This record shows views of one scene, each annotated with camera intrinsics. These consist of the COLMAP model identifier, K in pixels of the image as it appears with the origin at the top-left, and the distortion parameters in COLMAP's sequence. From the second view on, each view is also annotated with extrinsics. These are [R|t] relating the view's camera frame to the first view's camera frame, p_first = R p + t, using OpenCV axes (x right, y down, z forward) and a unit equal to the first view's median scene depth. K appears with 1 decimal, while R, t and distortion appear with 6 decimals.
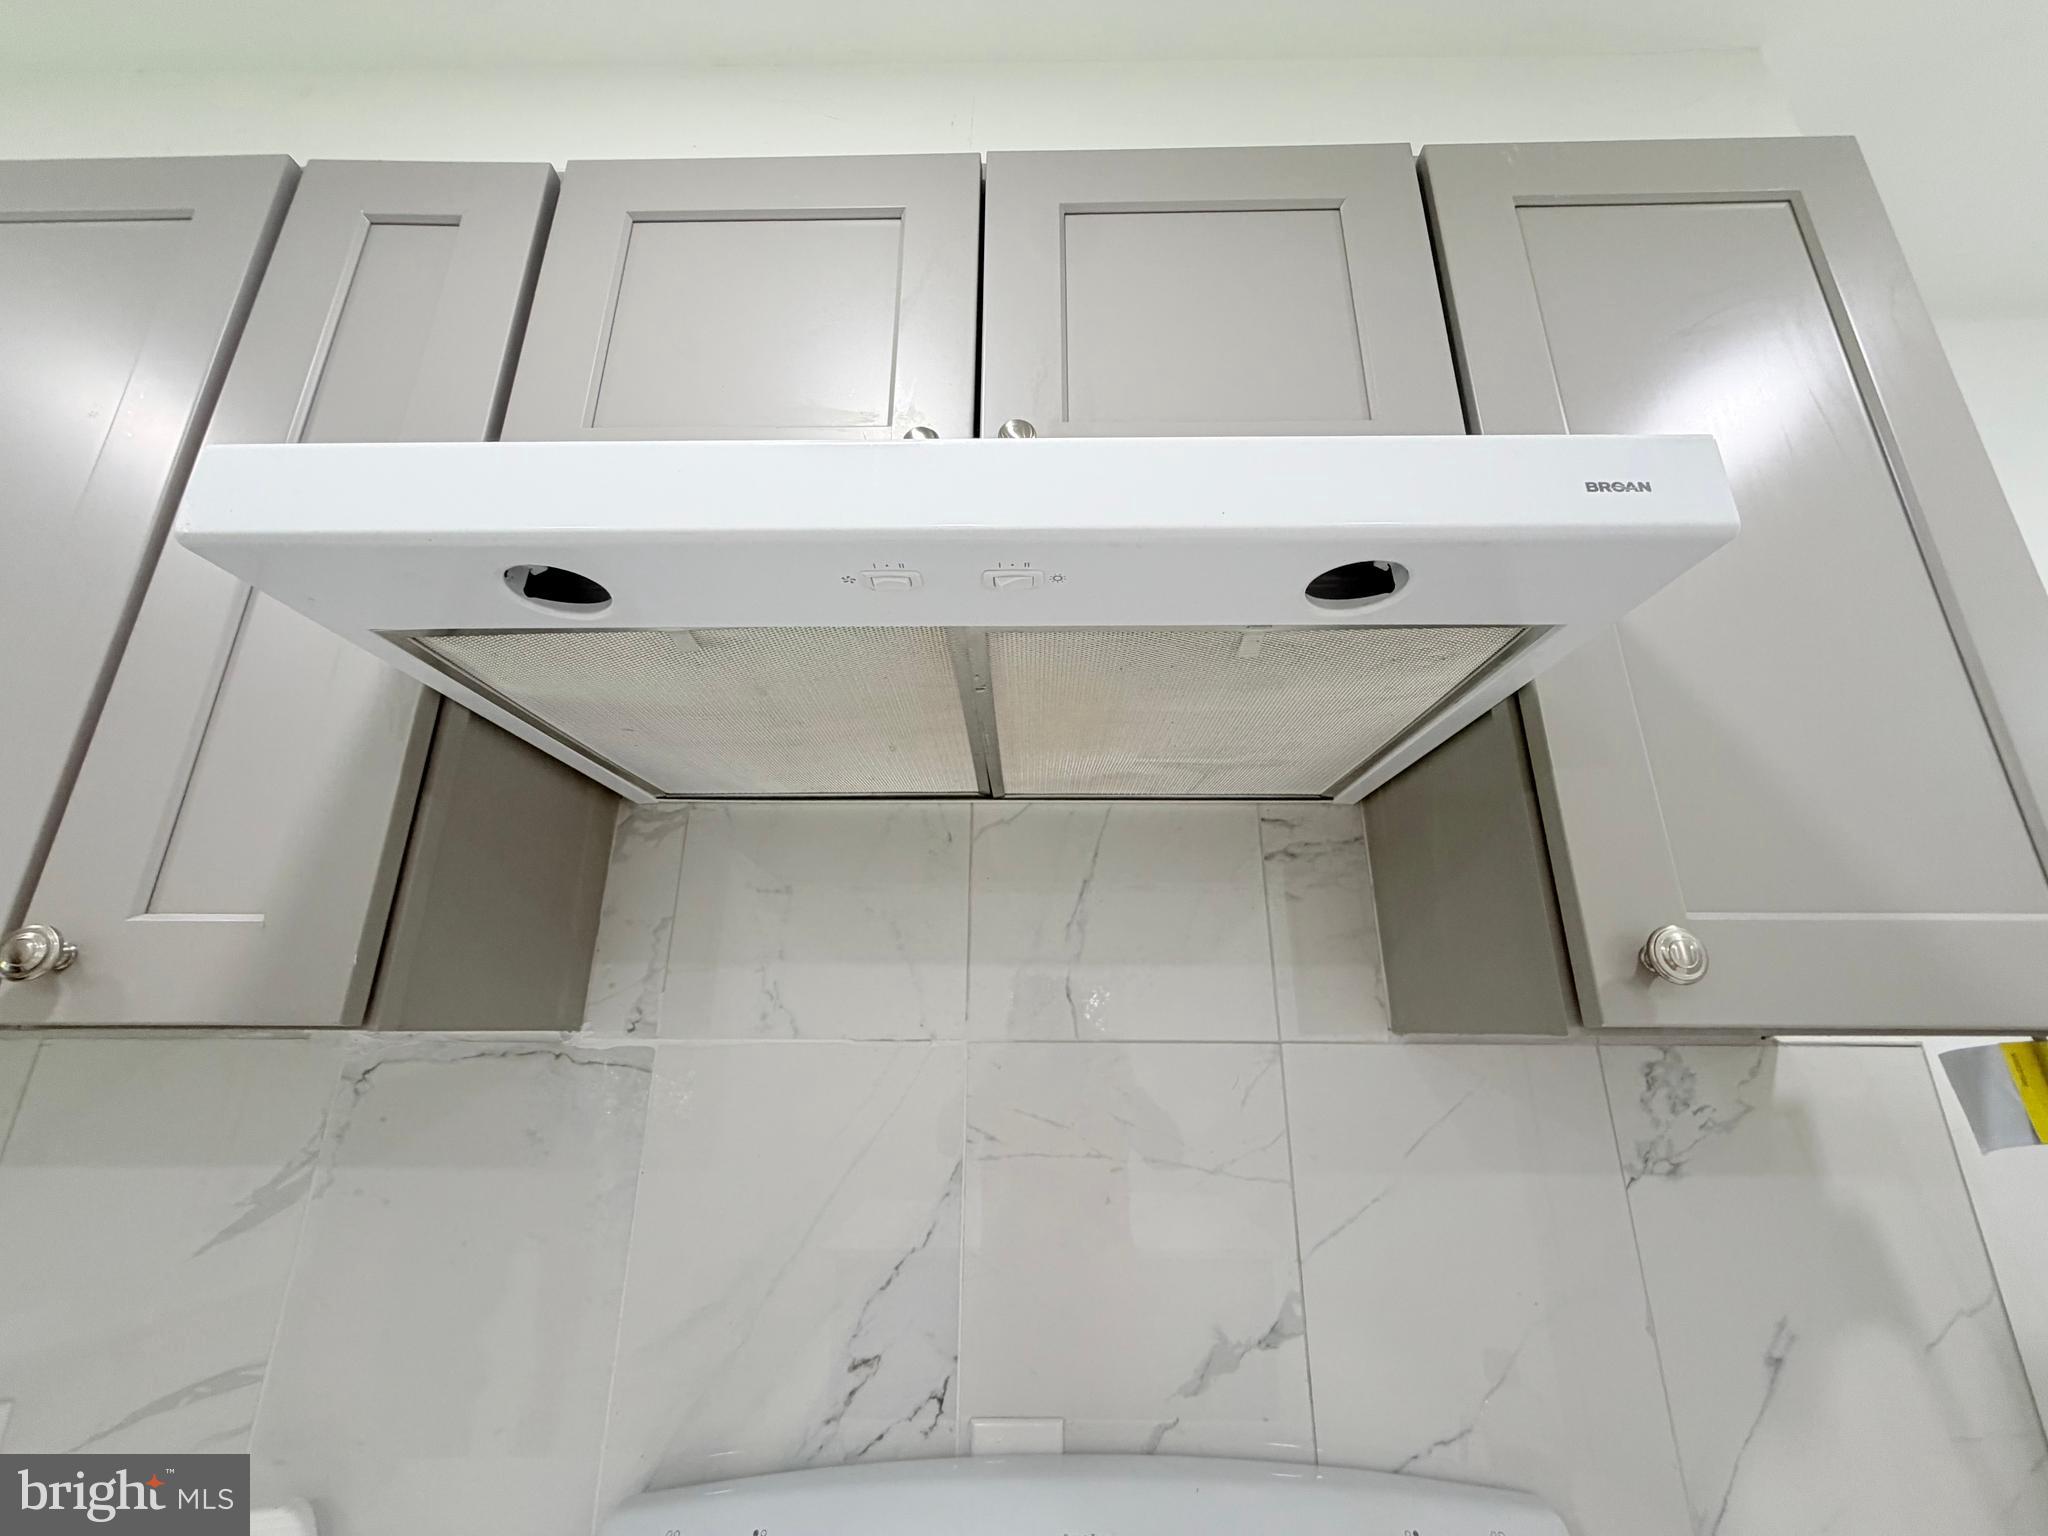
lens RADIAL K [[823.0, 0, 1016.0], [0, 823.0, 768.9], [0, 0, 1]] dist [0.001821, -0.000103]
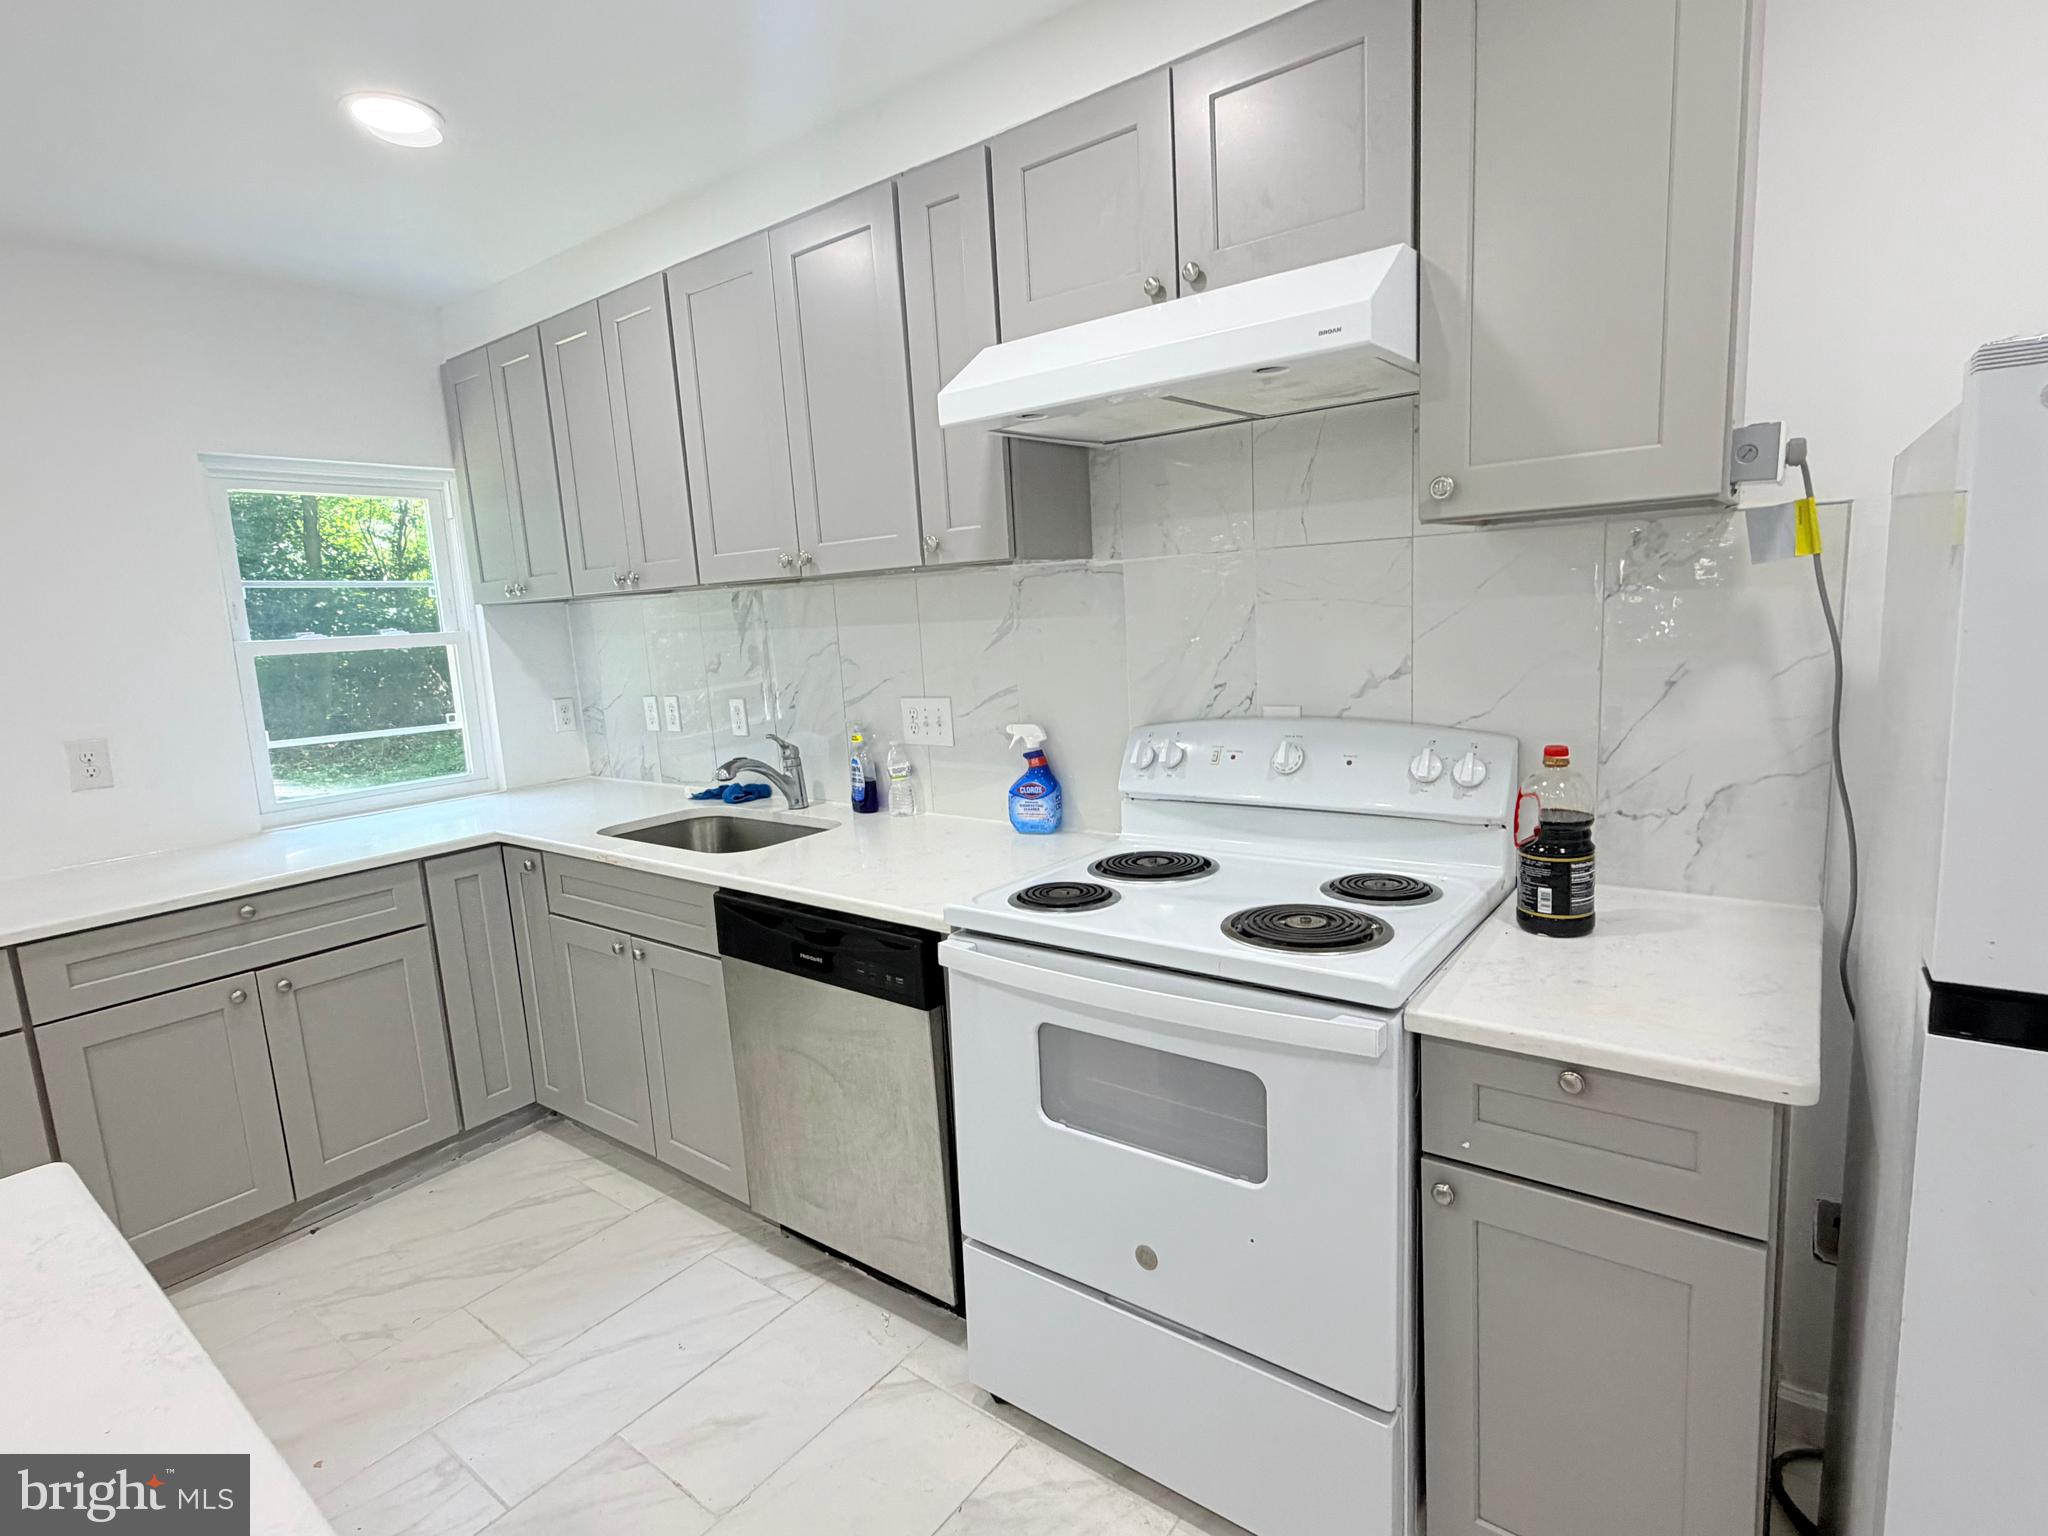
lens RADIAL K [[1027.8, 0, 1026.7], [0, 1027.8, 760.8], [0, 0, 1]] dist [-0.000303, 0.000072]
pose [[0.802948, 0.043348, -0.594471, 1.045028], [0.240424, 0.889063, 0.389569, -0.335334], [0.545409, -0.455729, 0.703449, -1.354760]]
